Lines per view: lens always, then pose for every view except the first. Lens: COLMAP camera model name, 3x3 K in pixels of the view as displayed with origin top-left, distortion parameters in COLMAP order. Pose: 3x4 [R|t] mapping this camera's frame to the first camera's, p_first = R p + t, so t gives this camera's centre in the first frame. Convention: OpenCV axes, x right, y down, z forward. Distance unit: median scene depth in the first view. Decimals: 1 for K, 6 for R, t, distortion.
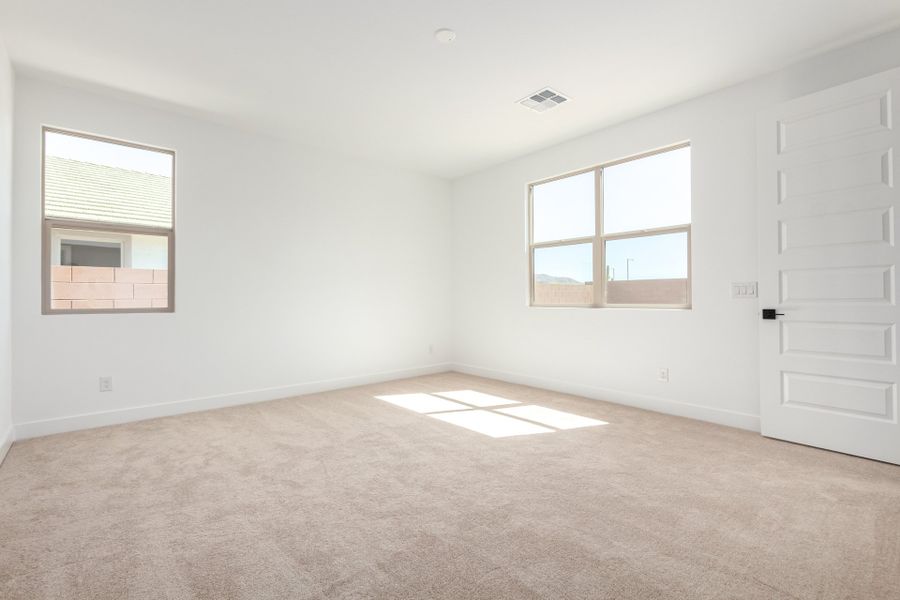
lens RADIAL K [[414.5, 0, 450.0], [0, 414.5, 300.0], [0, 0, 1]] dist [-0.001209, -0.000562]
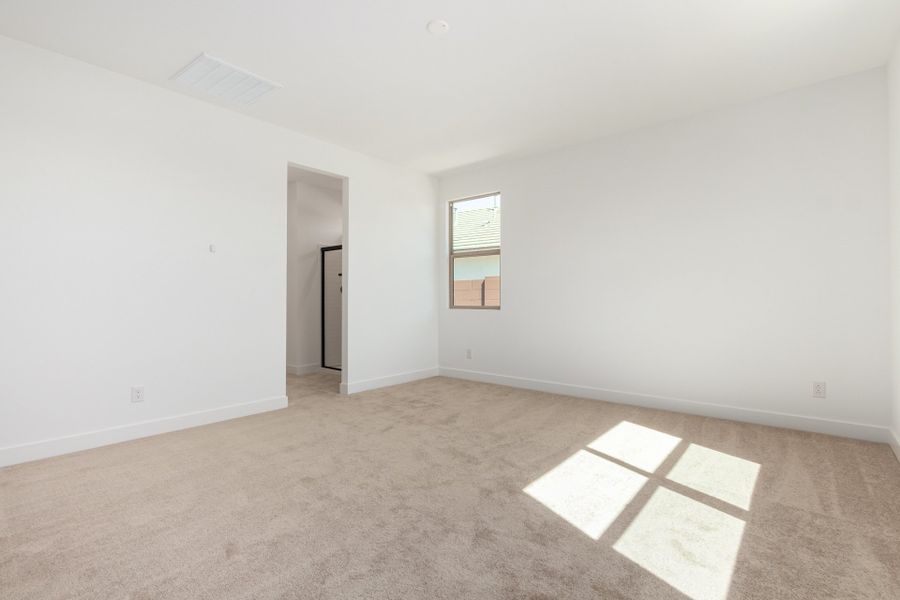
lens RADIAL K [[414.5, 0, 450.0], [0, 414.5, 300.0], [0, 0, 1]] dist [-0.001209, -0.000562]
pose [[0.174060, 0.016098, -0.984603, 0.786740], [-0.003096, 0.999870, 0.015801, -0.030202], [0.984730, 0.000298, 0.174087, 0.687269]]
